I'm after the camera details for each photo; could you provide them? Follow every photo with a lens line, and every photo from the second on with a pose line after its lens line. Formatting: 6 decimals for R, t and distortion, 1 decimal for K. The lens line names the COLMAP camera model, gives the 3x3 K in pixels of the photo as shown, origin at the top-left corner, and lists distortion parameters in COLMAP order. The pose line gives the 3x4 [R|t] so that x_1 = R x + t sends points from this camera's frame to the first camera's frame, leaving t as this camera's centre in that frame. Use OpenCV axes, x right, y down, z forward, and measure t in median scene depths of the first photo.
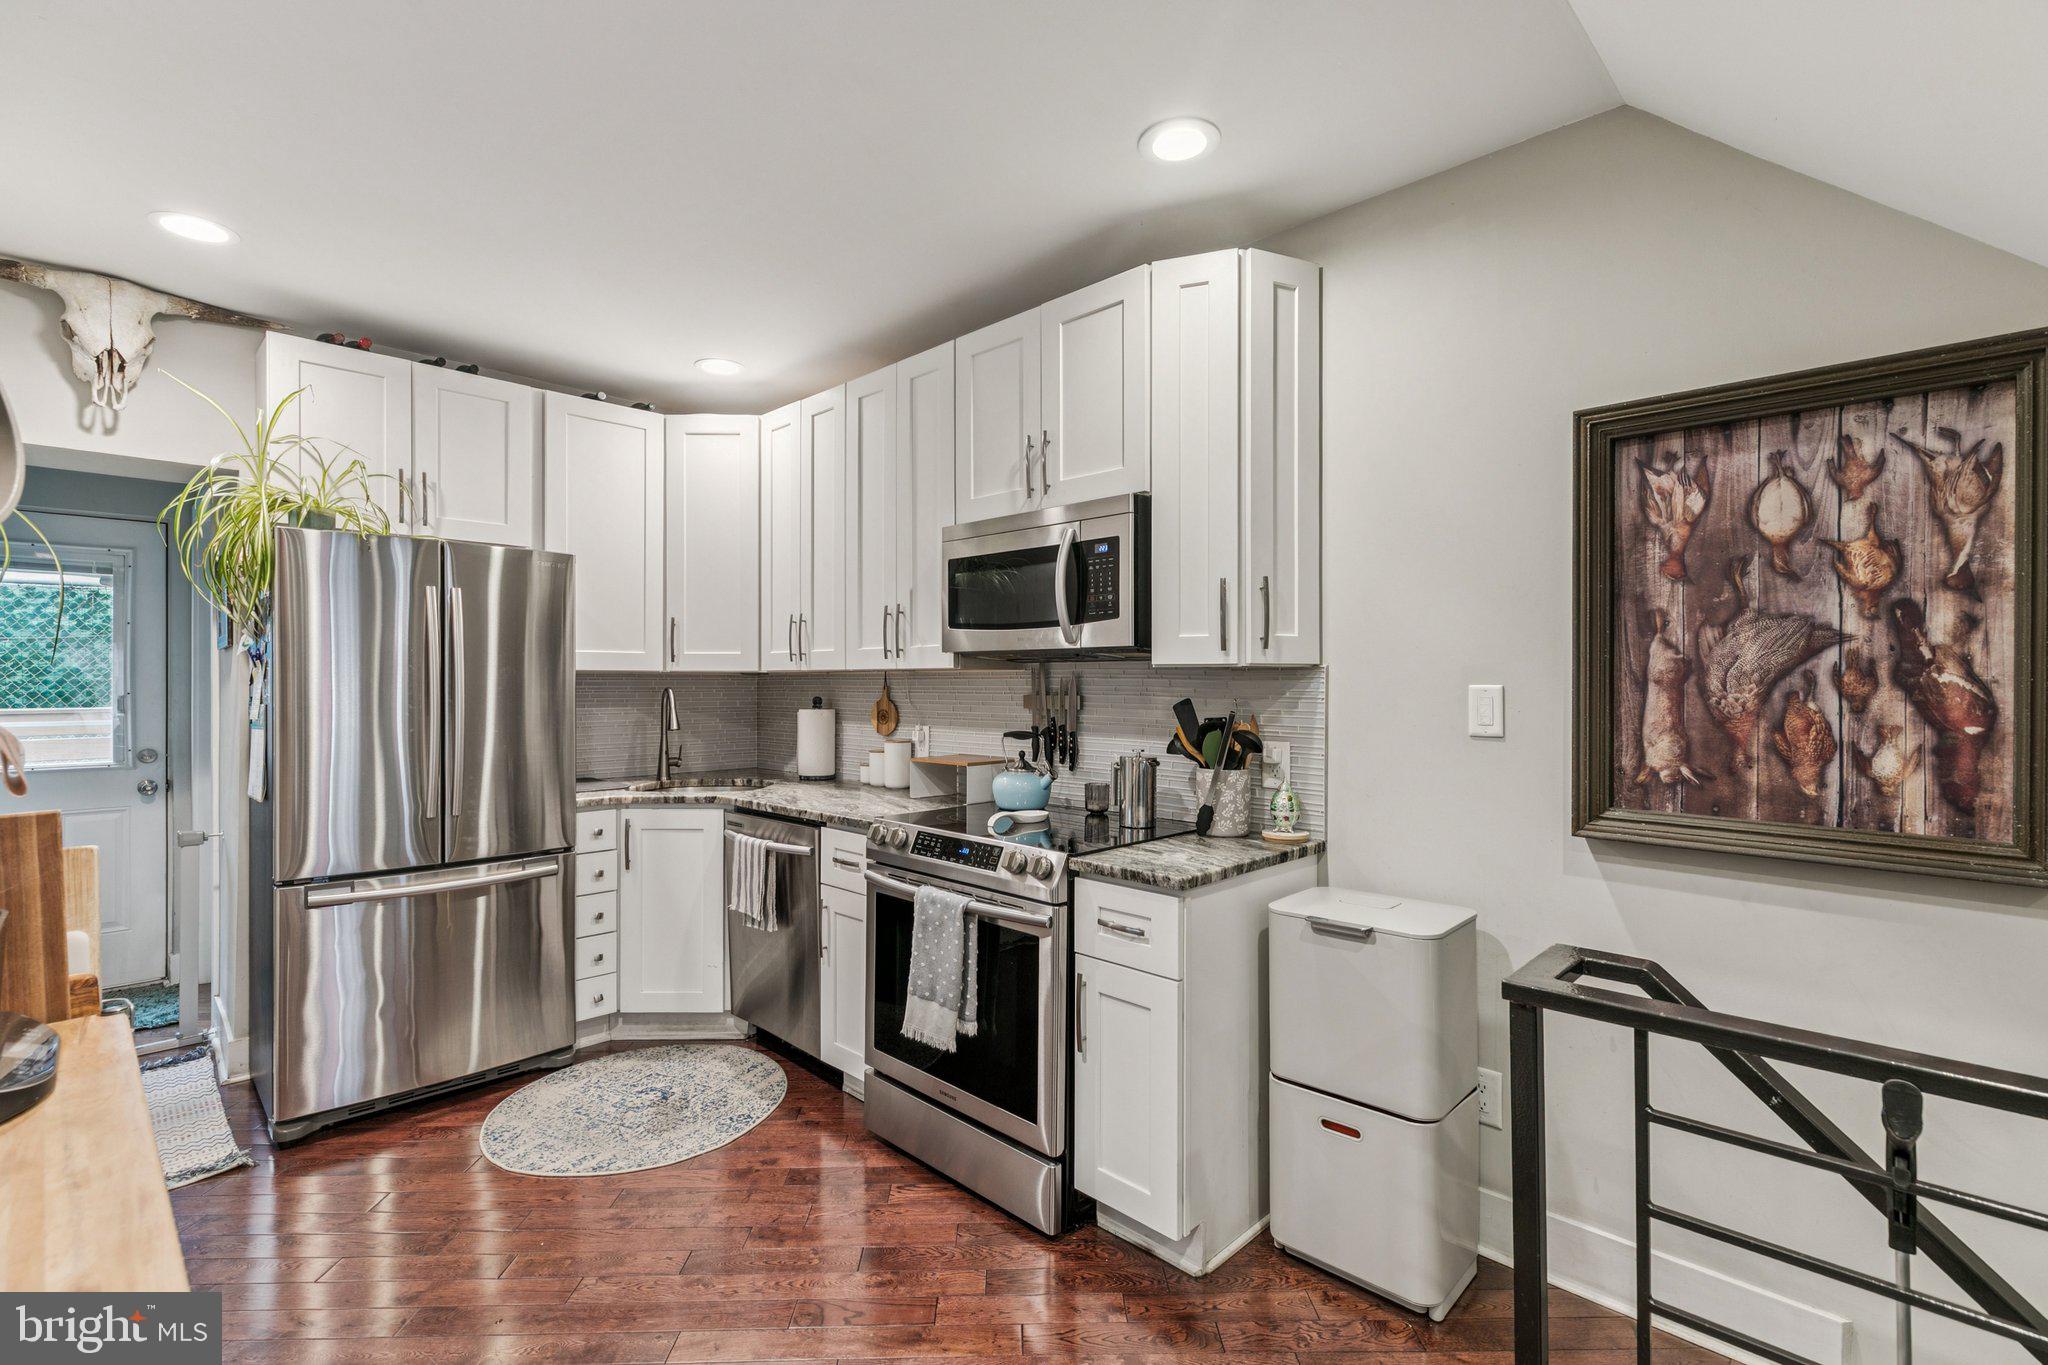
lens RADIAL K [[915.1, 0, 1024.0], [0, 915.1, 682.5], [0, 0, 1]] dist [0.002728, 0.000000]
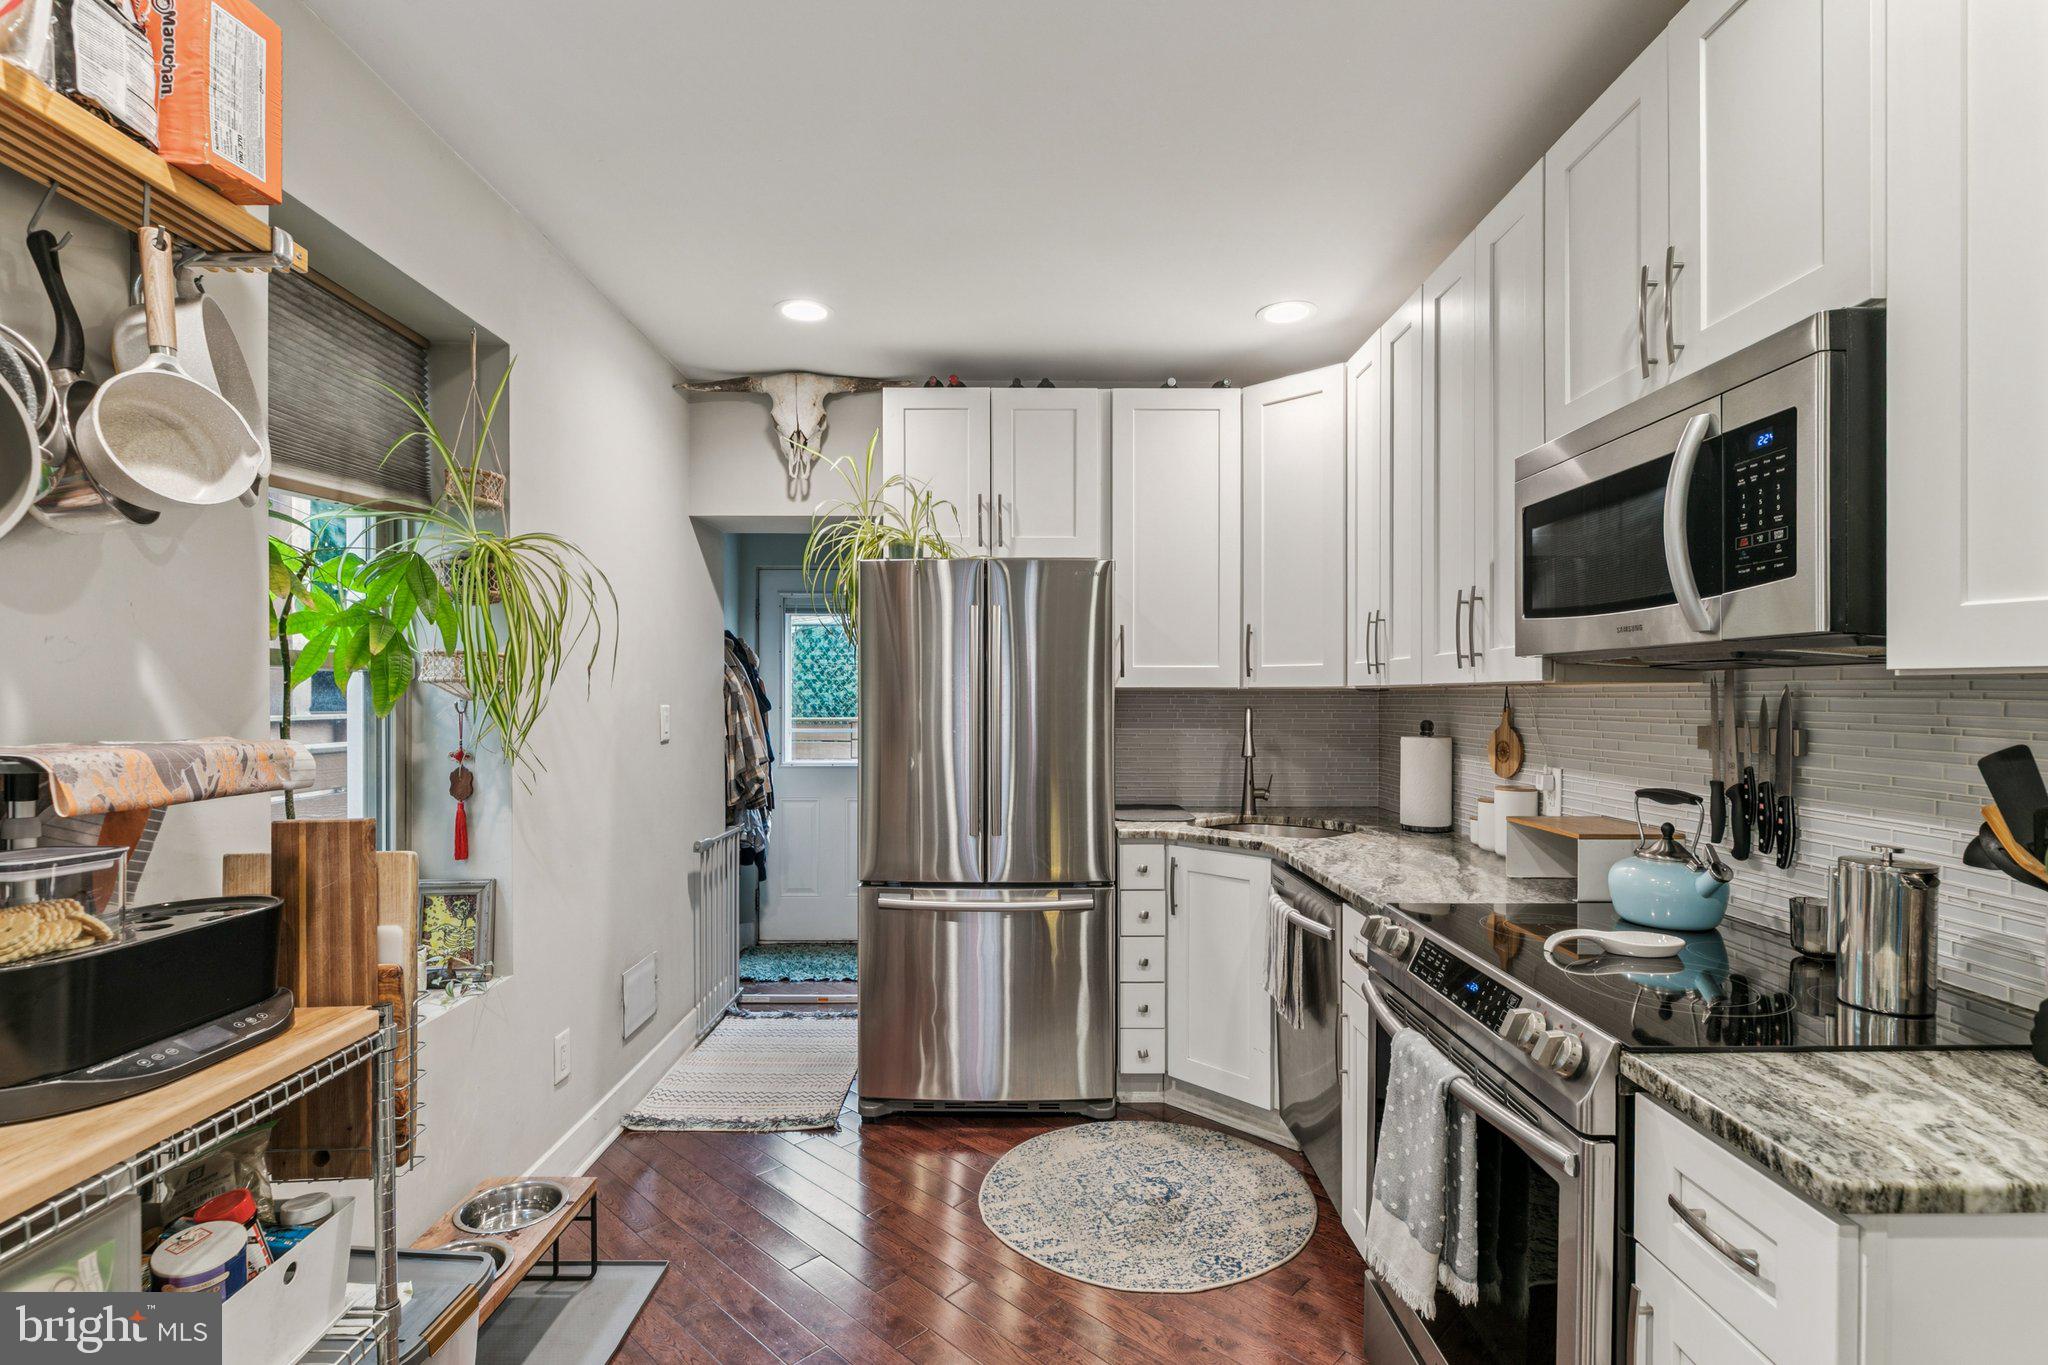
lens RADIAL K [[972.2, 0, 1035.7], [0, 972.2, 700.5], [0, 0, 1]] dist [-0.004406, -0.000262]
pose [[0.705005, 0.003165, -0.709195, 0.149865], [-0.000446, 0.999992, 0.004020, -0.005009], [0.709202, -0.002518, 0.705001, 0.286029]]
